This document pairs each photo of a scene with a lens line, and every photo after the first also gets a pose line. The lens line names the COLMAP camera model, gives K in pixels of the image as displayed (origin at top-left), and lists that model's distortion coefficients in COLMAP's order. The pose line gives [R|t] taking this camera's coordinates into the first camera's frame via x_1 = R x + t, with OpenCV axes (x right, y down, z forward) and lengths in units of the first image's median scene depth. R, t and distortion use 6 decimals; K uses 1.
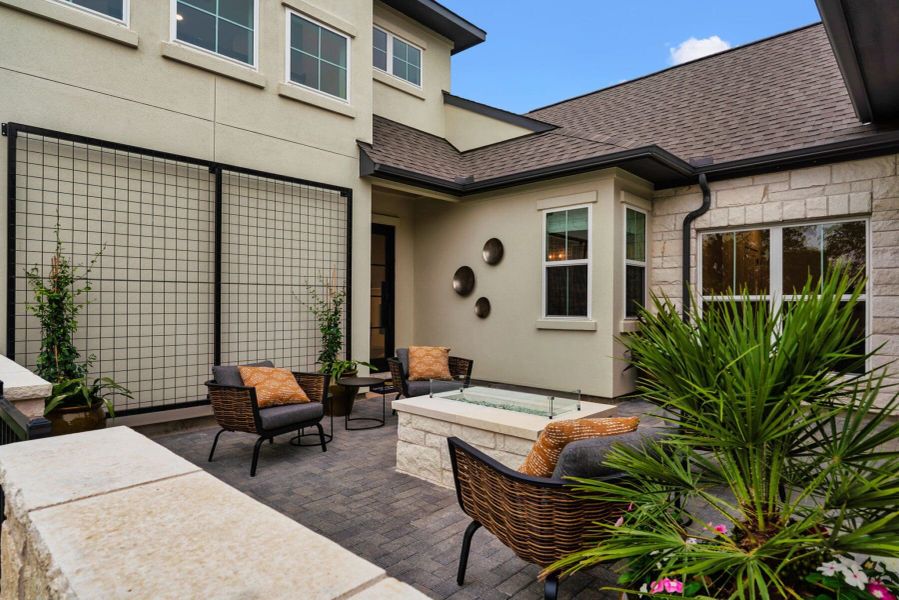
lens RADIAL K [[516.0, 0, 448.4], [0, 516.0, 305.7], [0, 0, 1]] dist [0.001178, 0.001116]
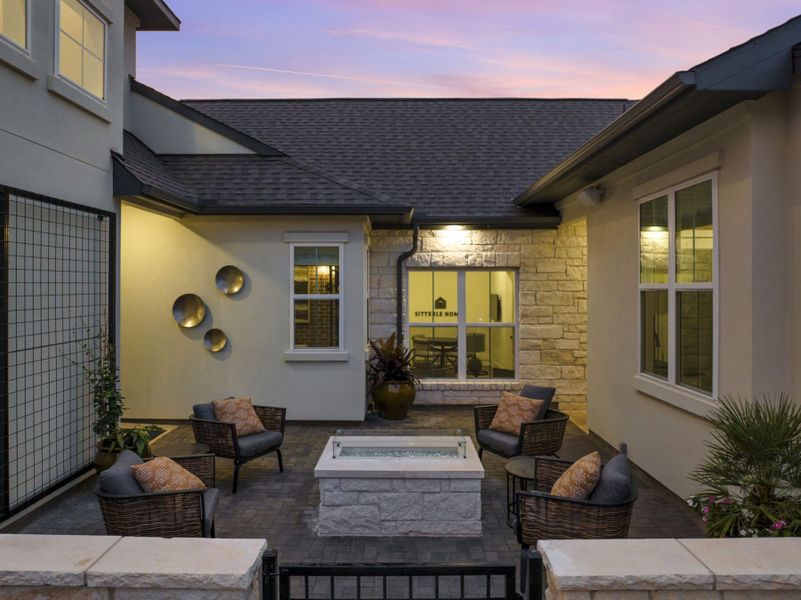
lens RADIAL K [[576.3, 0, 399.4], [0, 576.3, 292.5], [0, 0, 1]] dist [0.005691, -0.000893]
pose [[0.735424, -0.006443, 0.677577, -0.464414], [0.000339, 0.999958, 0.009141, -0.107774], [-0.677607, -0.006493, 0.735395, 0.029013]]
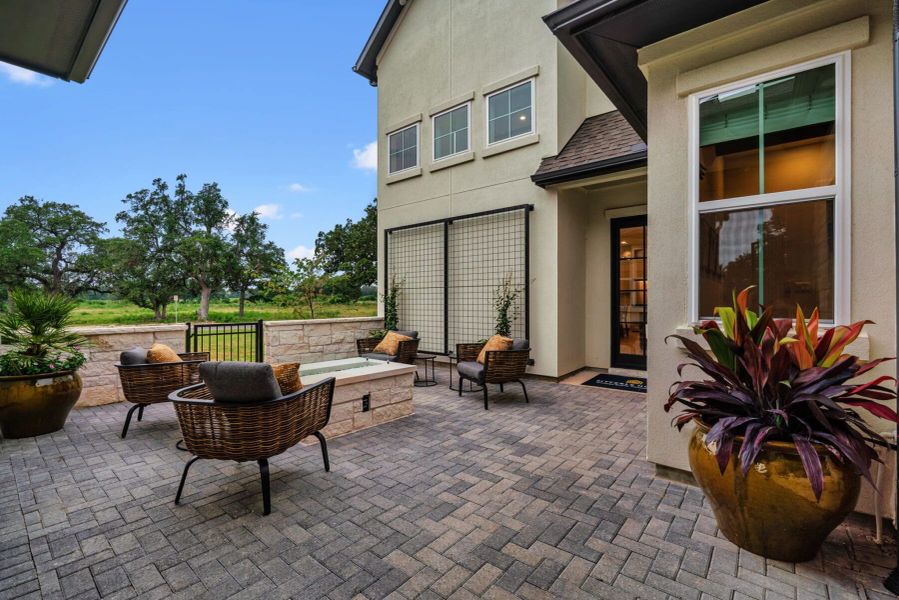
lens RADIAL K [[395.2, 0, 453.7], [0, 395.2, 299.2], [0, 0, 1]] dist [-0.014289, 0.001316]
pose [[0.070630, -0.006253, -0.997483, 0.713704], [0.001901, 0.999979, -0.006134, 0.003889], [0.997501, -0.001463, 0.070640, 0.750634]]
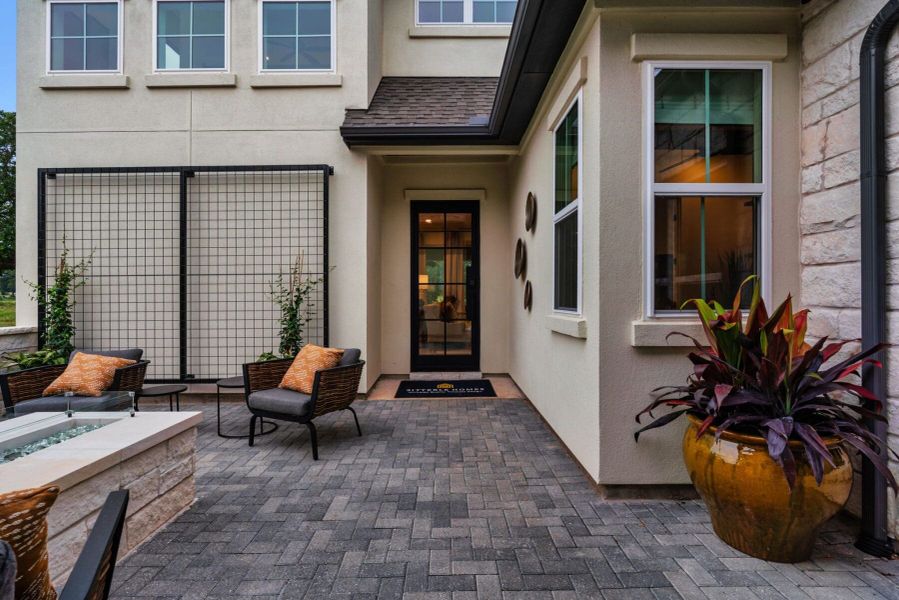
lens RADIAL K [[436.9, 0, 451.7], [0, 436.9, 294.2], [0, 0, 1]] dist [-0.009484, 0.001567]
pose [[0.688885, -0.009462, -0.724809, 0.502566], [0.008644, 0.999951, -0.004839, 0.005378], [0.724819, -0.002931, 0.688933, 0.623893]]
